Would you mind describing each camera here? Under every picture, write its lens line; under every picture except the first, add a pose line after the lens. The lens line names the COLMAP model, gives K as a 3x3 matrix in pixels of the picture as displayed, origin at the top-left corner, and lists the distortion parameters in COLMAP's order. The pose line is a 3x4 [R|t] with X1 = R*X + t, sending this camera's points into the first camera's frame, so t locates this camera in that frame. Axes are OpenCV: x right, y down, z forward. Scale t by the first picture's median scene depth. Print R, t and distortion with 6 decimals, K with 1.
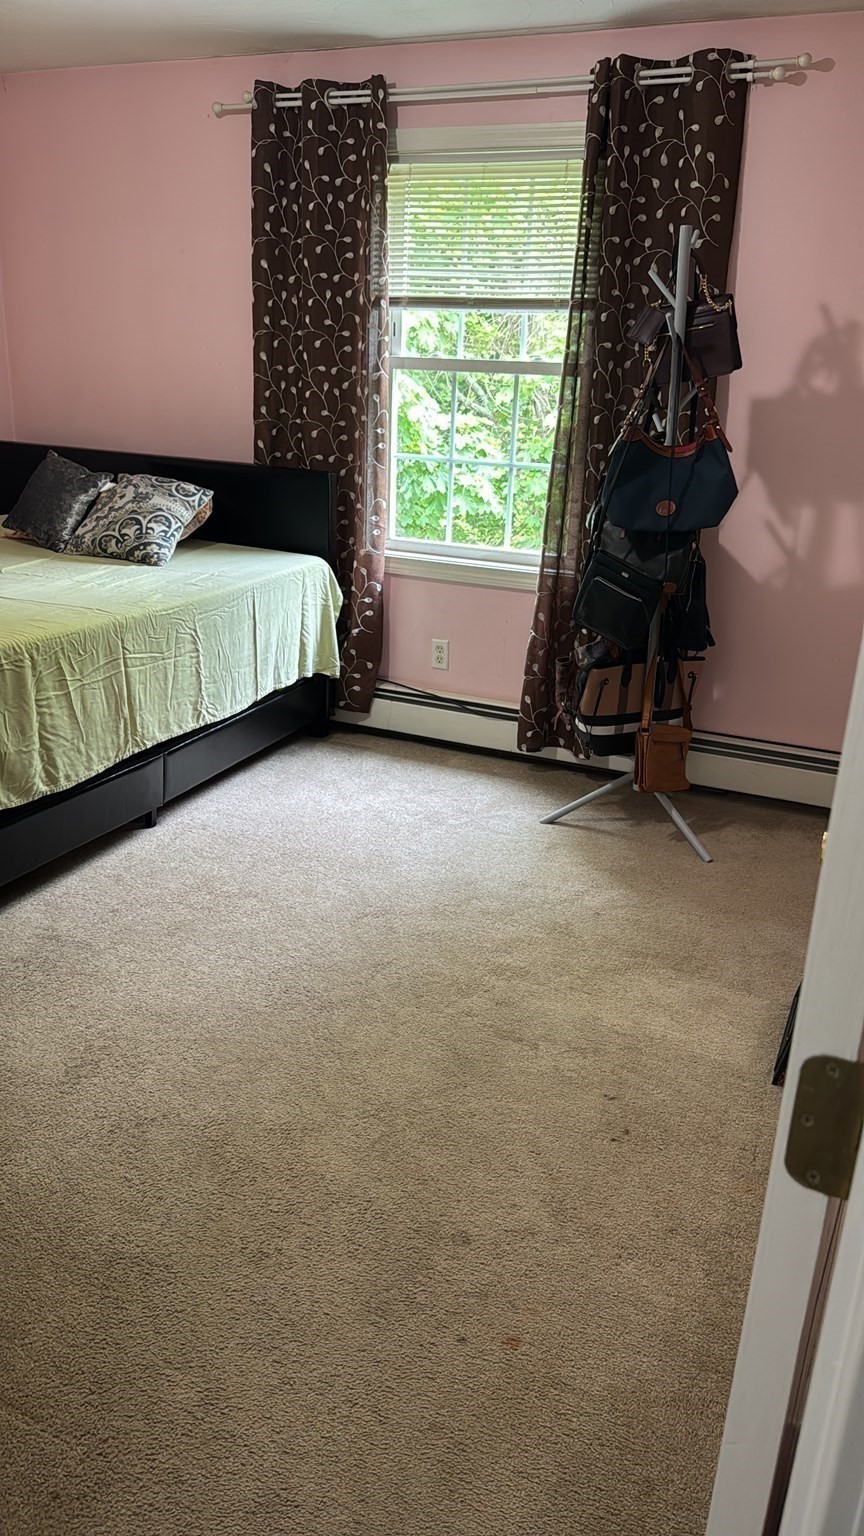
lens RADIAL K [[1151.9, 0, 432.0], [0, 1151.9, 768.0], [0, 0, 1]] dist [0.147776, -0.206559]
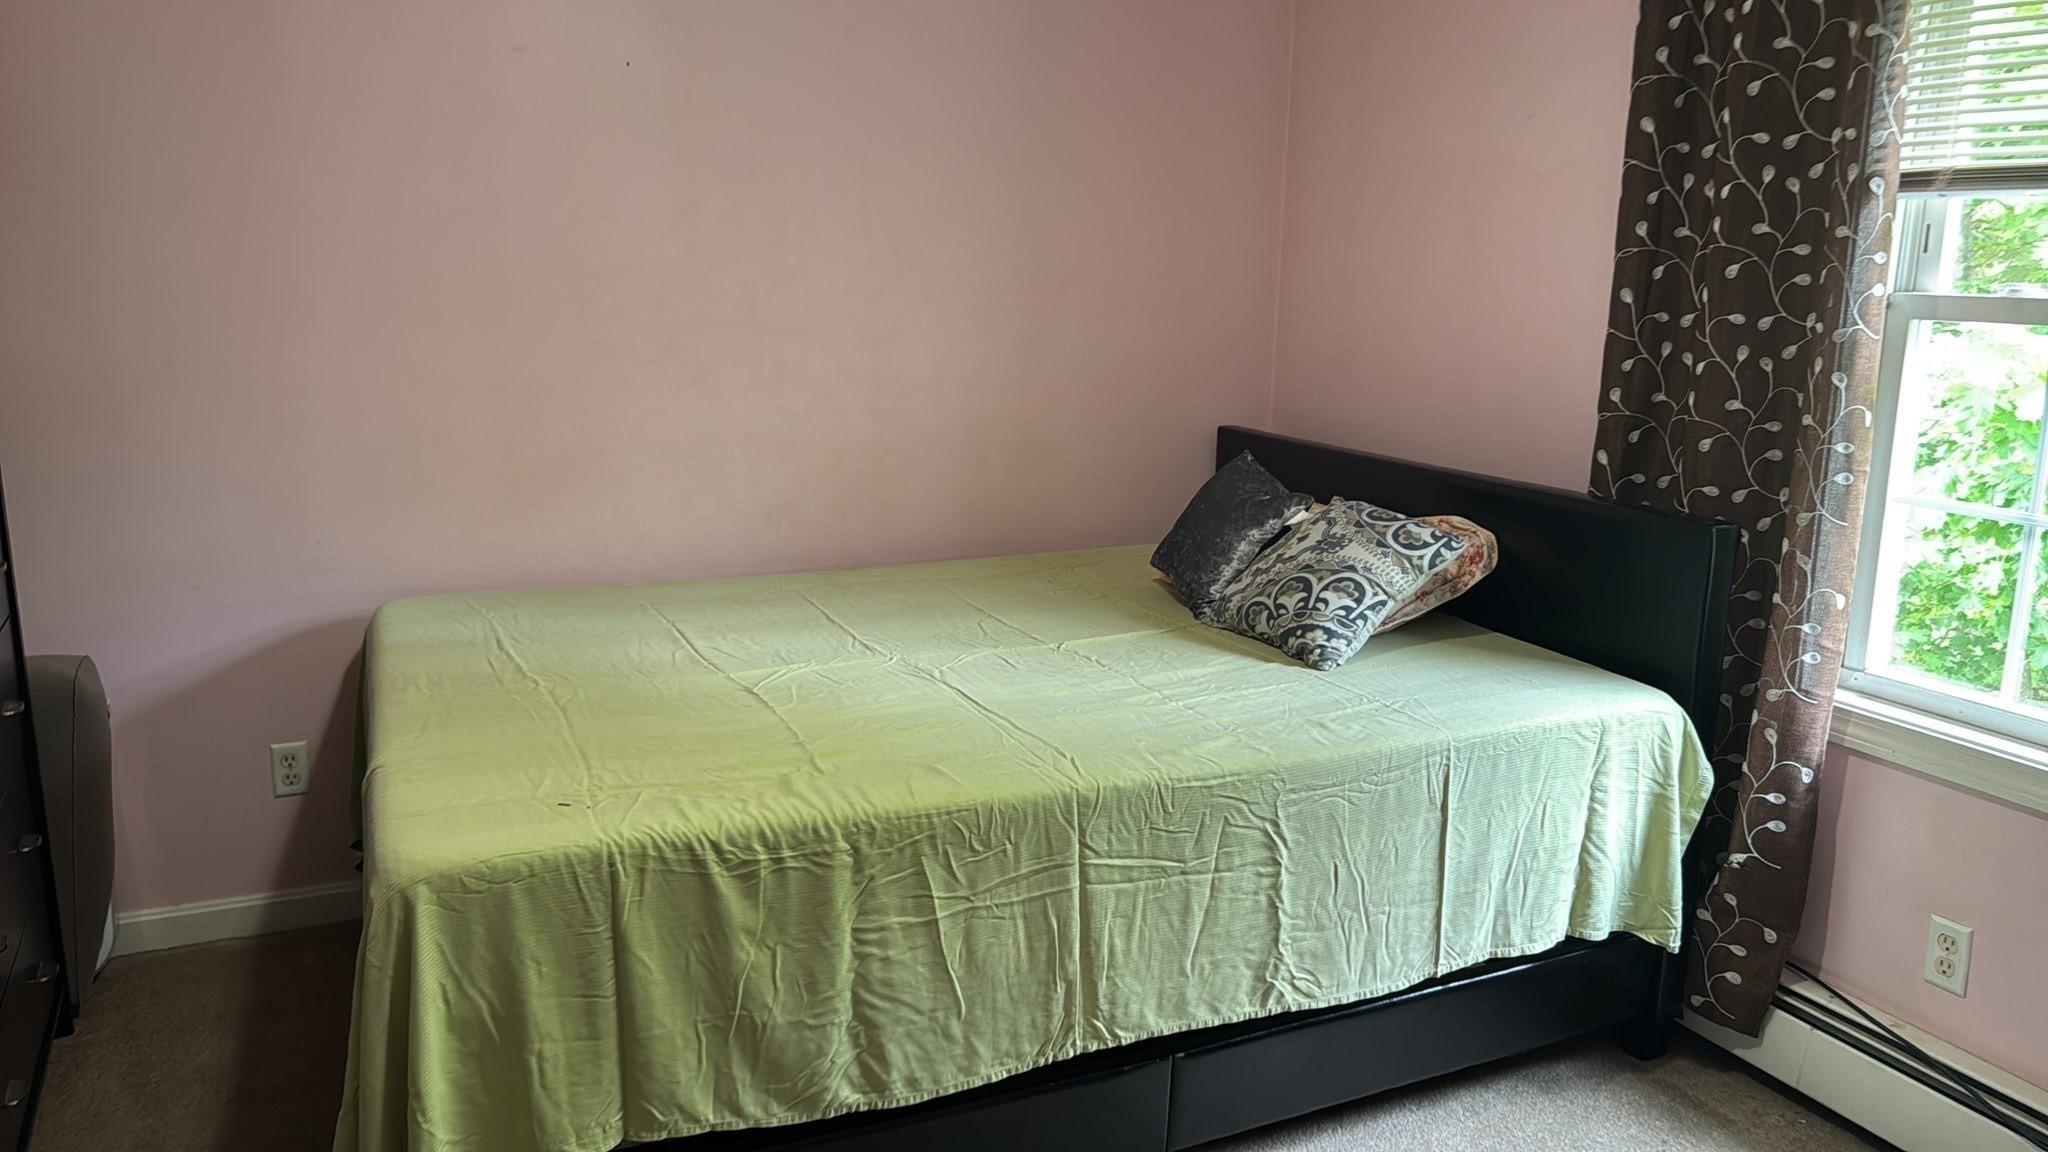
lens RADIAL K [[1535.9, 0, 1024.0], [0, 1535.9, 576.0], [0, 0, 1]] dist [0.147776, -0.206559]
pose [[0.772672, 0.110112, -0.625183, 0.100064], [-0.209170, 0.974005, -0.086966, -0.123893], [0.599355, 0.197966, 0.775618, 0.352446]]
